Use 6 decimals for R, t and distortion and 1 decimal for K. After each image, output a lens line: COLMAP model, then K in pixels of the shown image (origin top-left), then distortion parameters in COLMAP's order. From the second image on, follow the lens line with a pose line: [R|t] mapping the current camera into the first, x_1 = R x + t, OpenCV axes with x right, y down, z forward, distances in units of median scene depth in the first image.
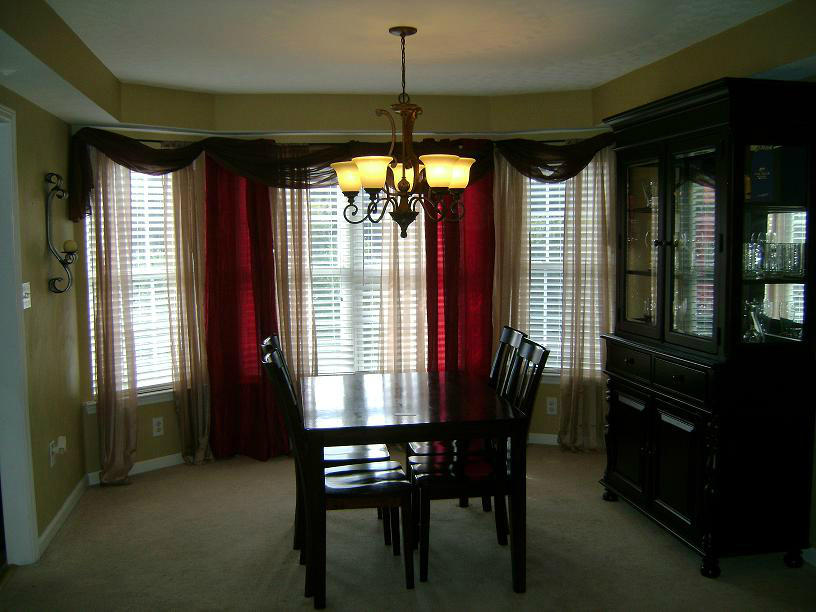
lens RADIAL K [[852.8, 0, 408.1], [0, 852.8, 303.3], [0, 0, 1]] dist [-0.120527, 0.000000]
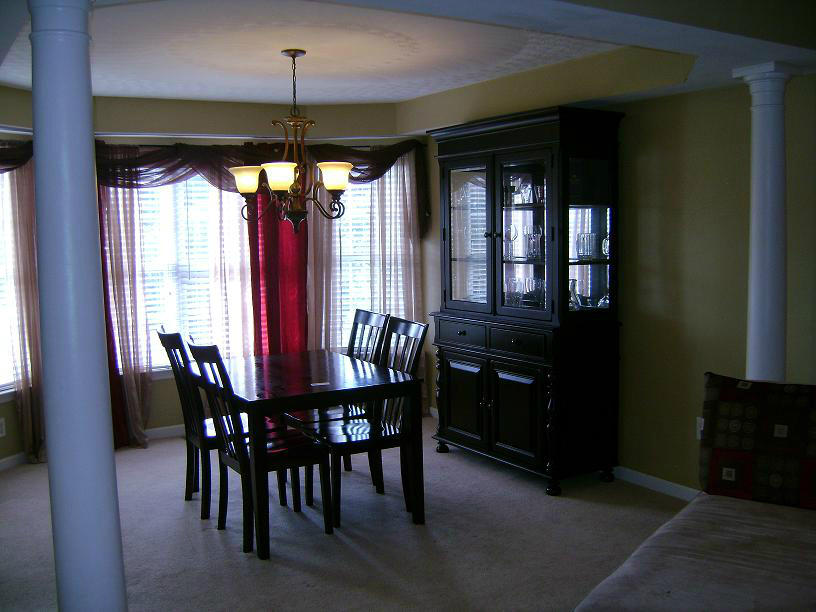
lens RADIAL K [[852.8, 0, 409.3], [0, 852.8, 305.3], [0, 0, 1]] dist [-0.120527, 0.000000]
pose [[0.926935, -0.041532, 0.372917, -0.201477], [0.038452, 0.999137, 0.015698, 0.005337], [-0.373247, -0.000211, 0.927732, -0.080624]]
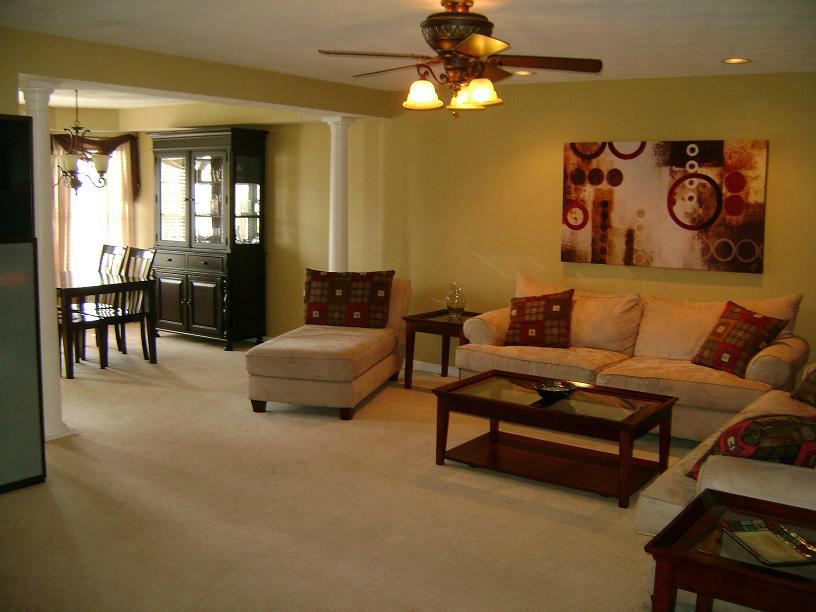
lens RADIAL K [[852.8, 0, 411.2], [0, 852.8, 305.8], [0, 0, 1]] dist [-0.120527, 0.000000]
pose [[0.704912, -0.069570, 0.705874, -0.561386], [0.031997, 0.997284, 0.066338, 0.048251], [-0.708572, -0.024177, 0.705224, -0.597293]]
